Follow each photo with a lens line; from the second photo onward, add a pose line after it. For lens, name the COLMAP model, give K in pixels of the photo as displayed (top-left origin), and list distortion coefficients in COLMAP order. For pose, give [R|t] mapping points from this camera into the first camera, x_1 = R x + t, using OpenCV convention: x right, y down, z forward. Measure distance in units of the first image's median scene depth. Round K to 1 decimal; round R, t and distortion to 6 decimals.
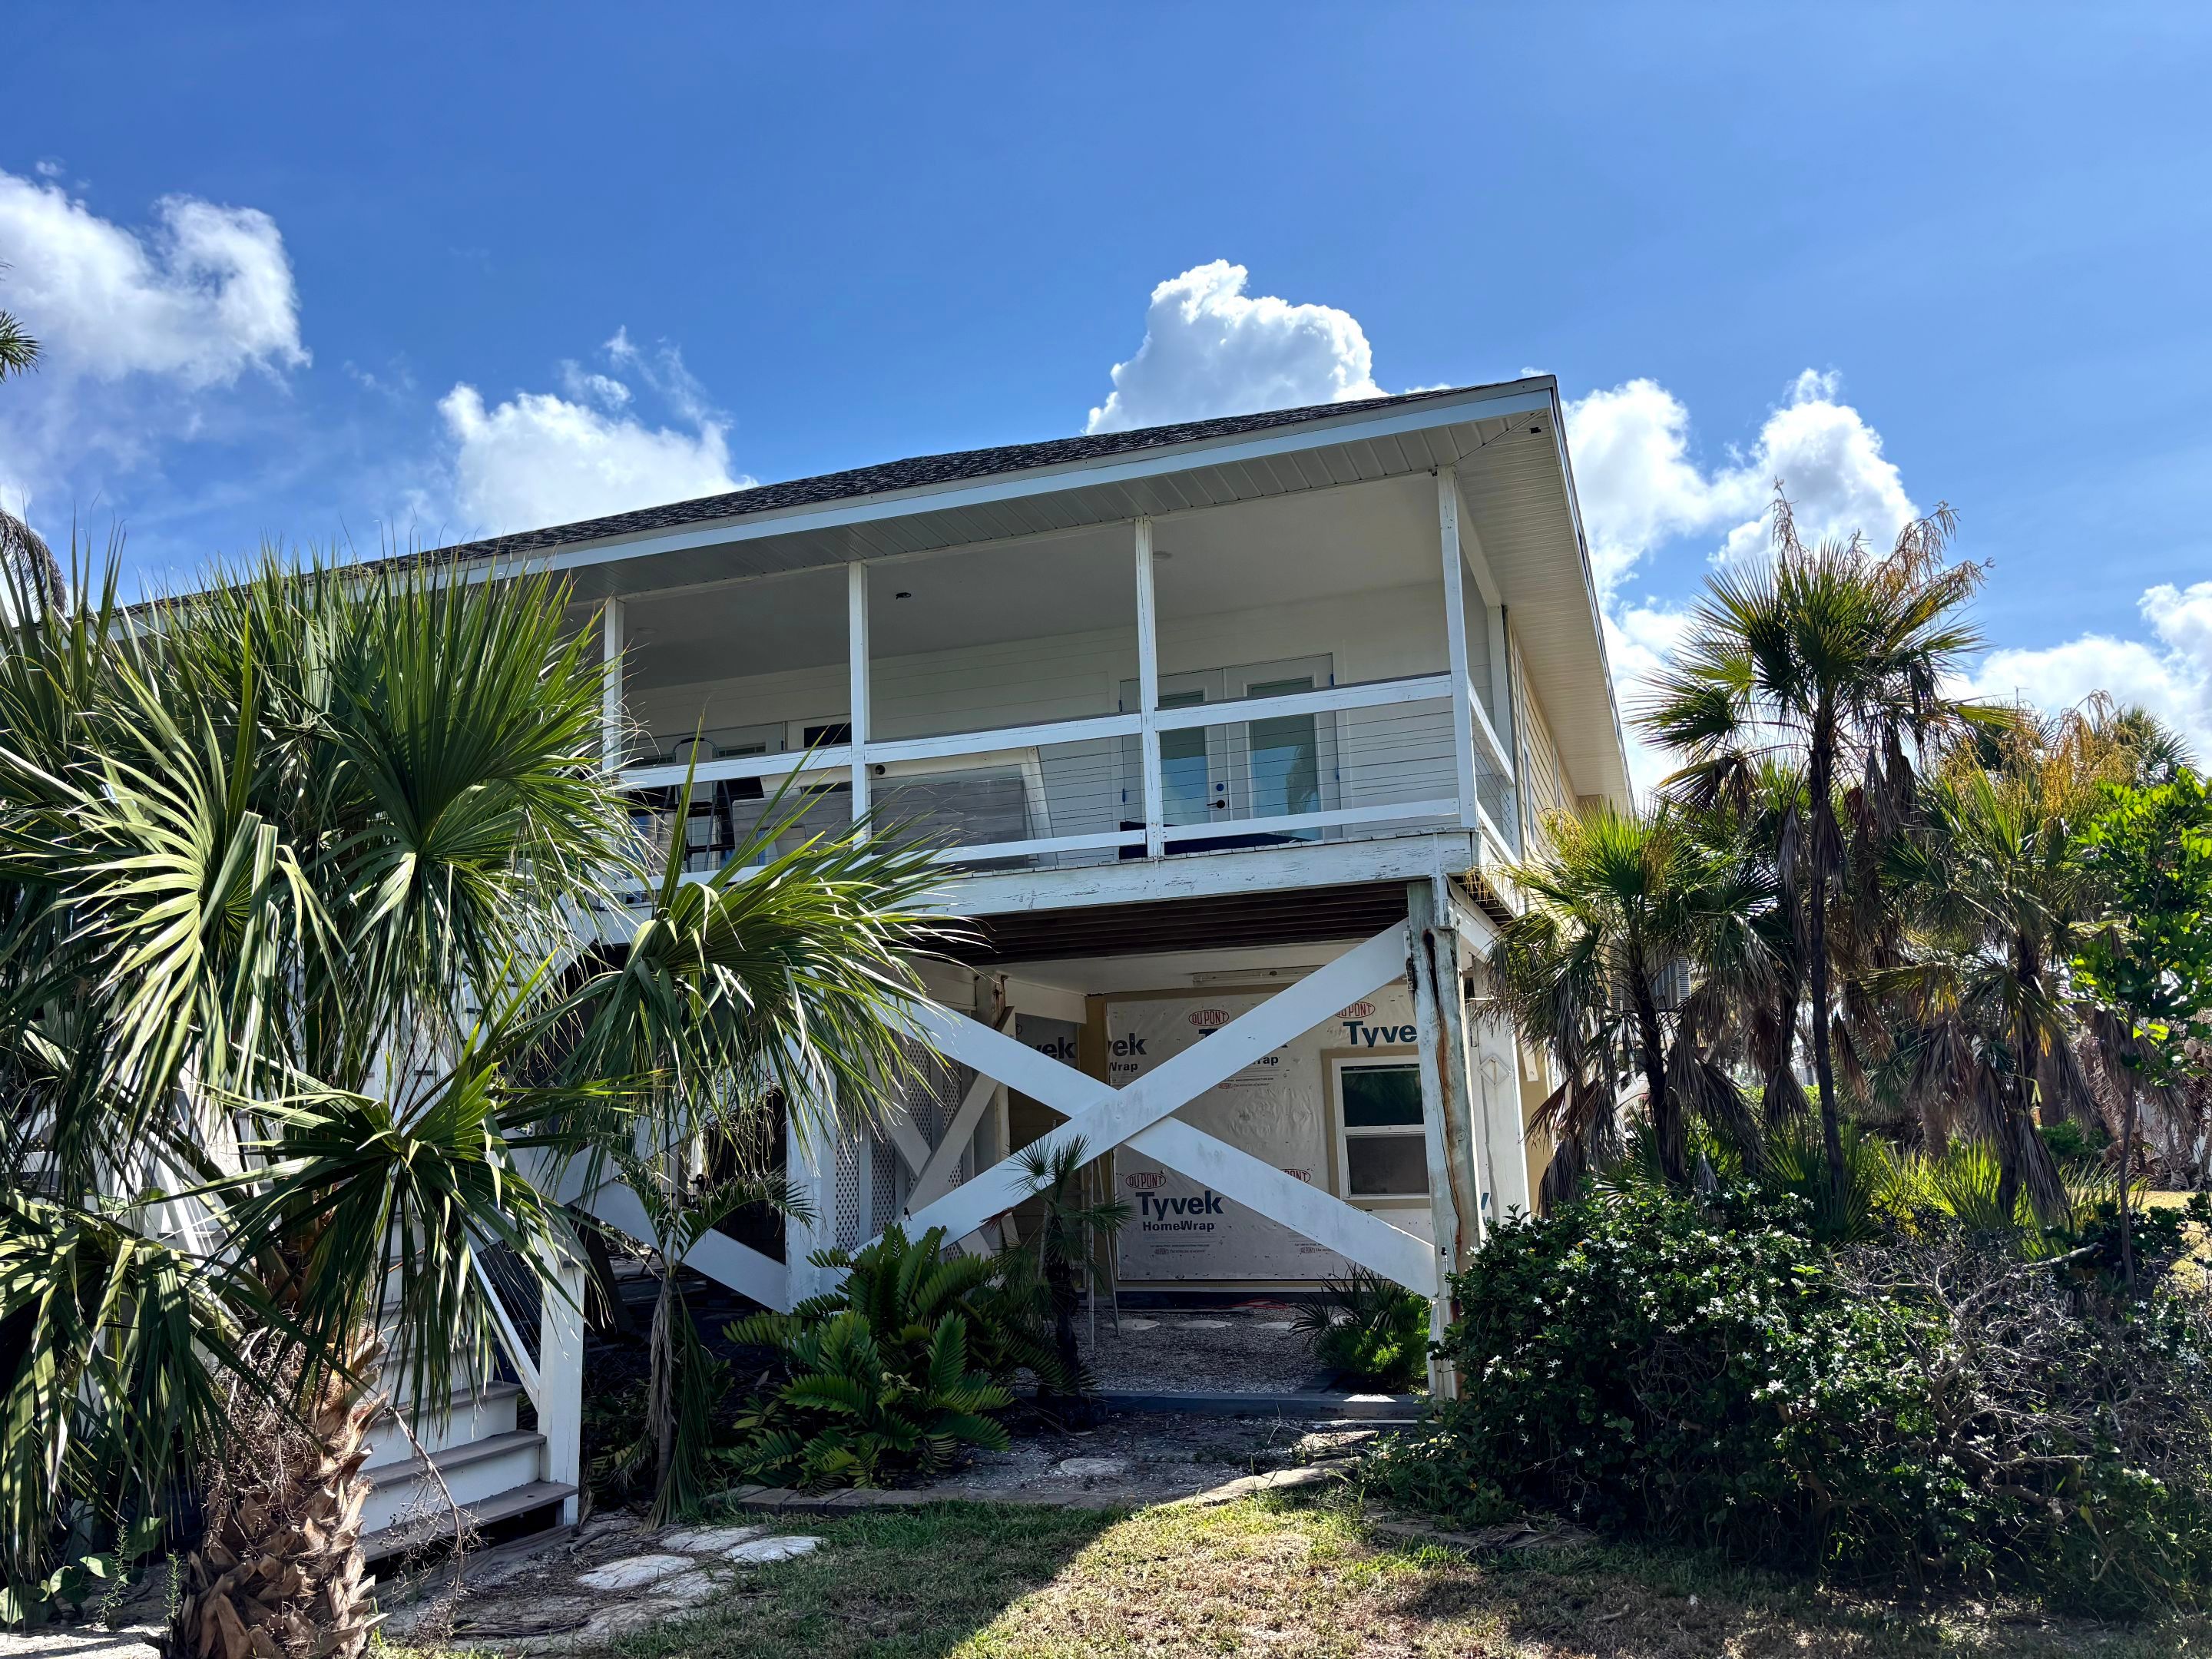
lens RADIAL K [[1680.1, 0, 1102.2], [0, 1680.1, 822.9], [0, 0, 1]] dist [0.063162, -0.085719]
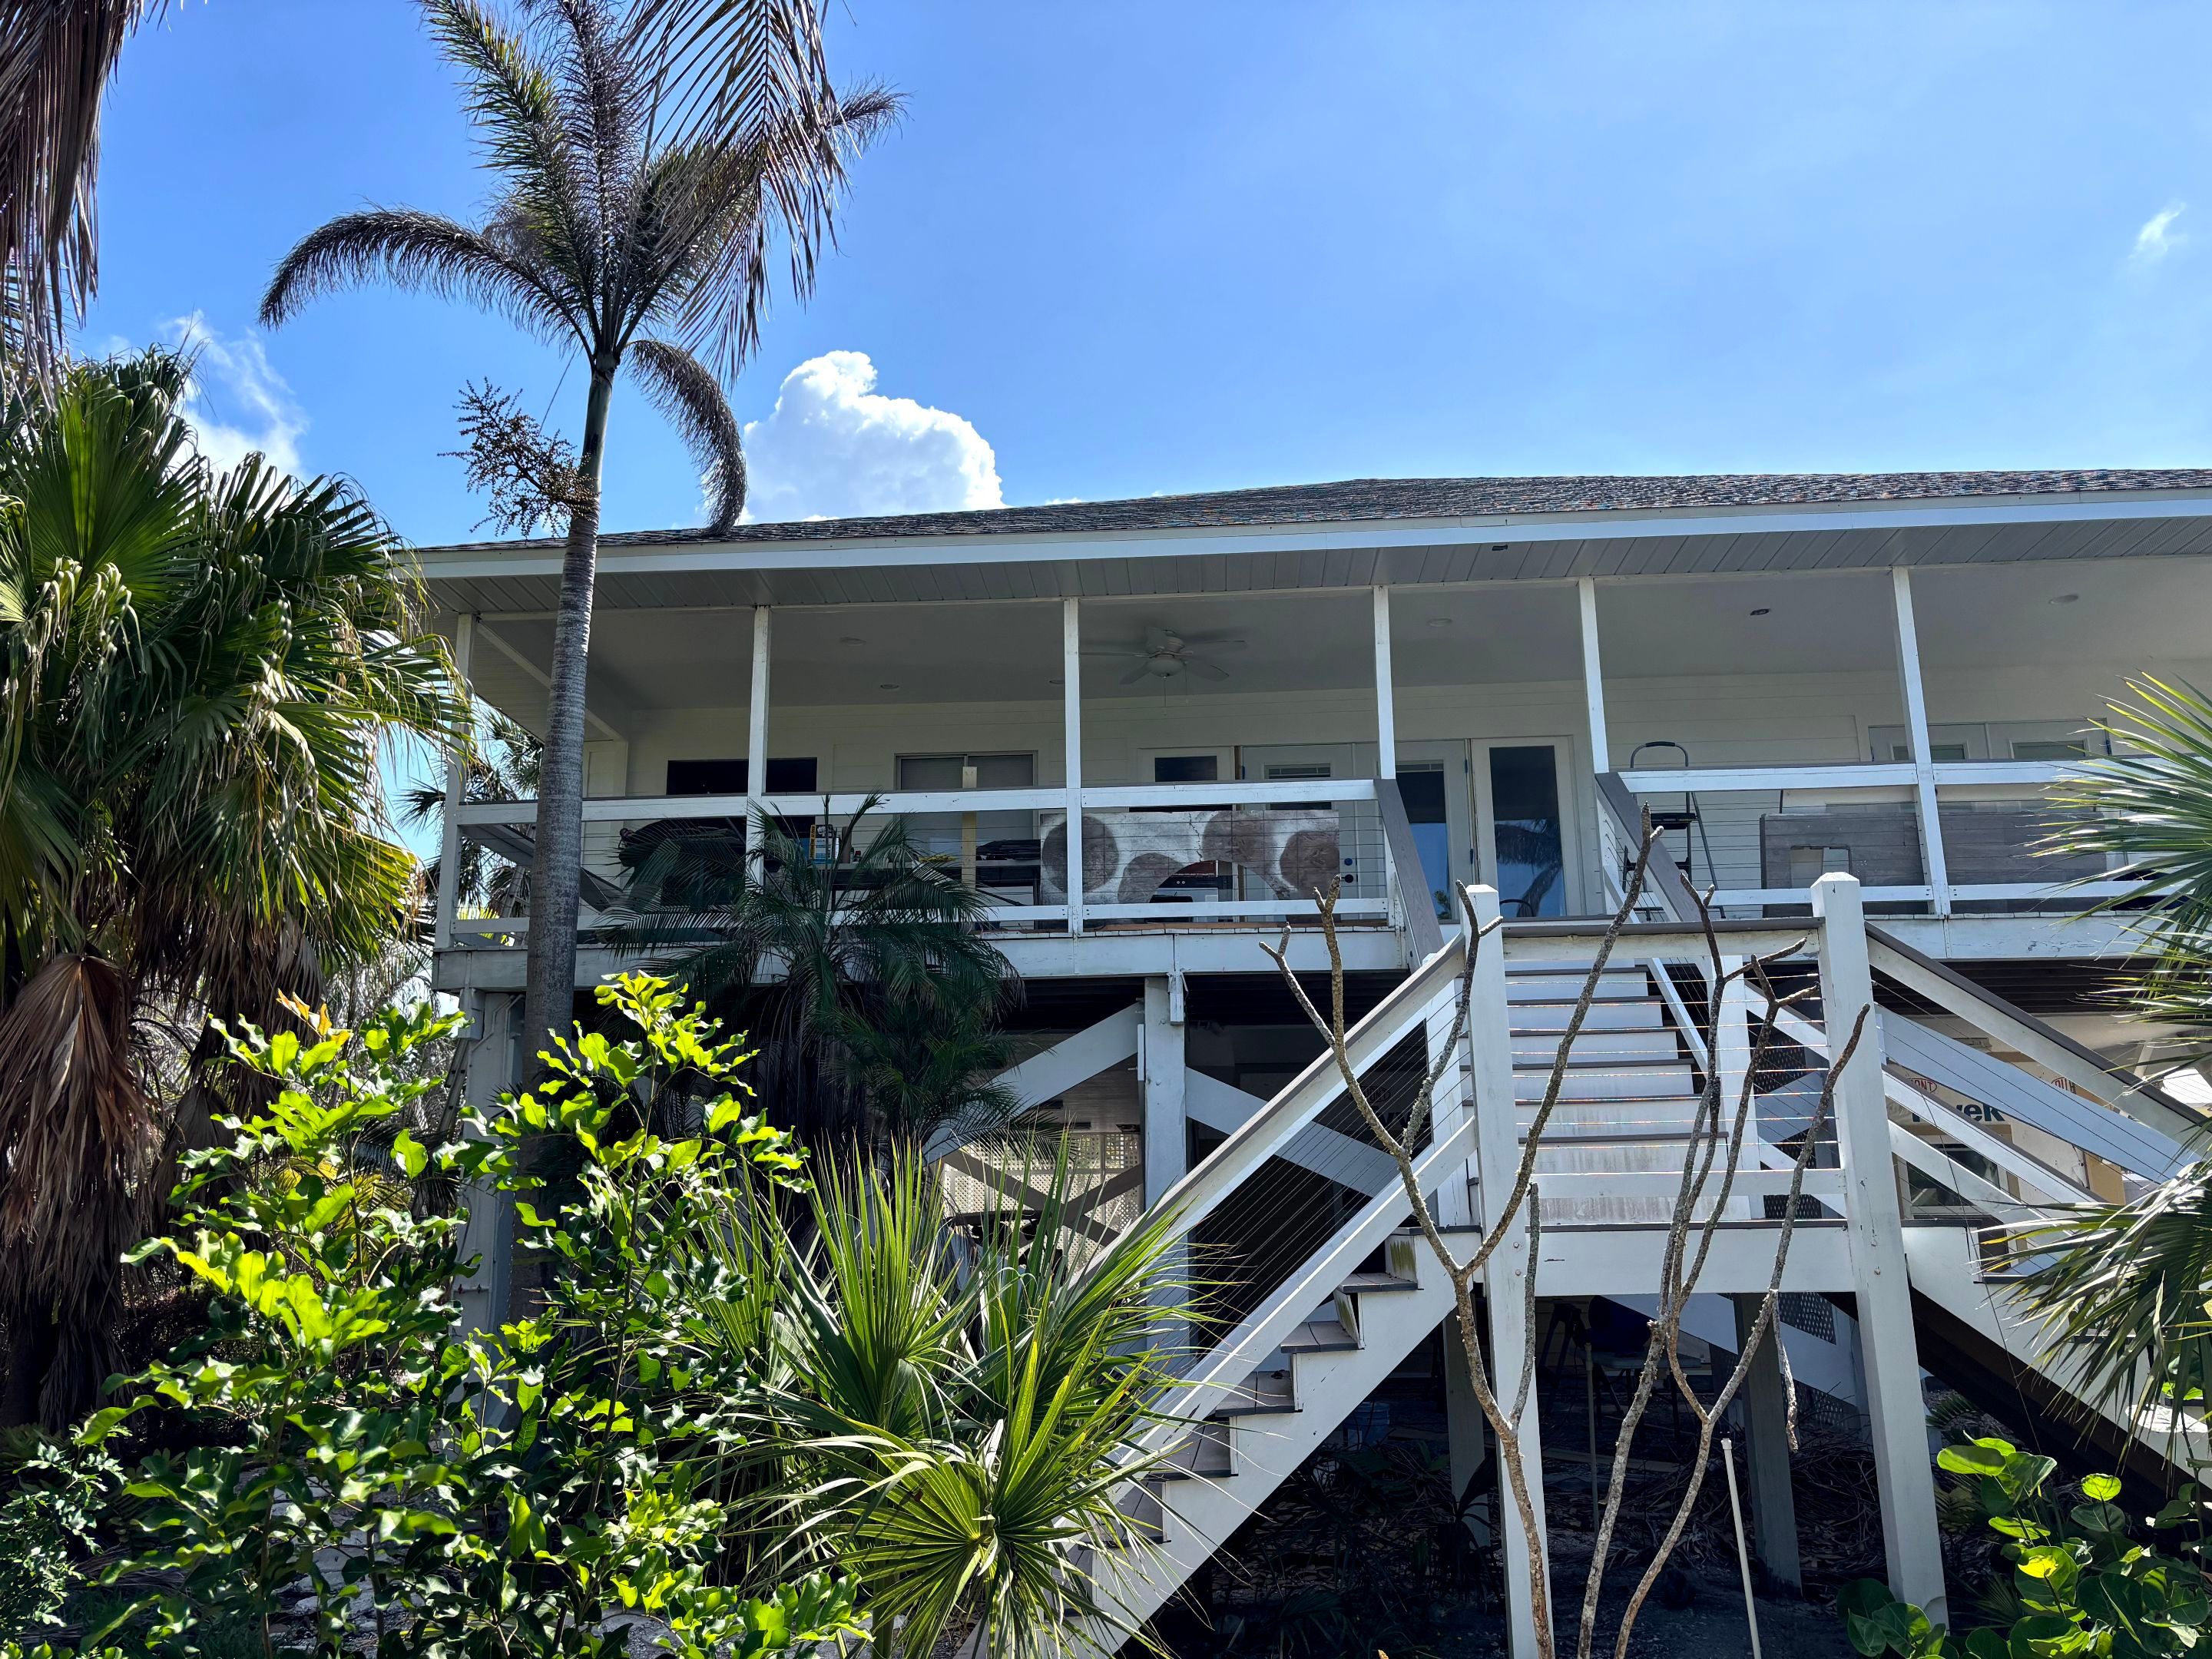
lens RADIAL K [[1680.1, 0, 1102.6], [0, 1680.1, 835.1], [0, 0, 1]] dist [0.063162, -0.085719]
pose [[0.967784, 0.077754, 0.239476, -0.582645], [-0.065850, 0.996182, -0.057324, 0.055861], [-0.243019, 0.039707, 0.969208, 0.138687]]
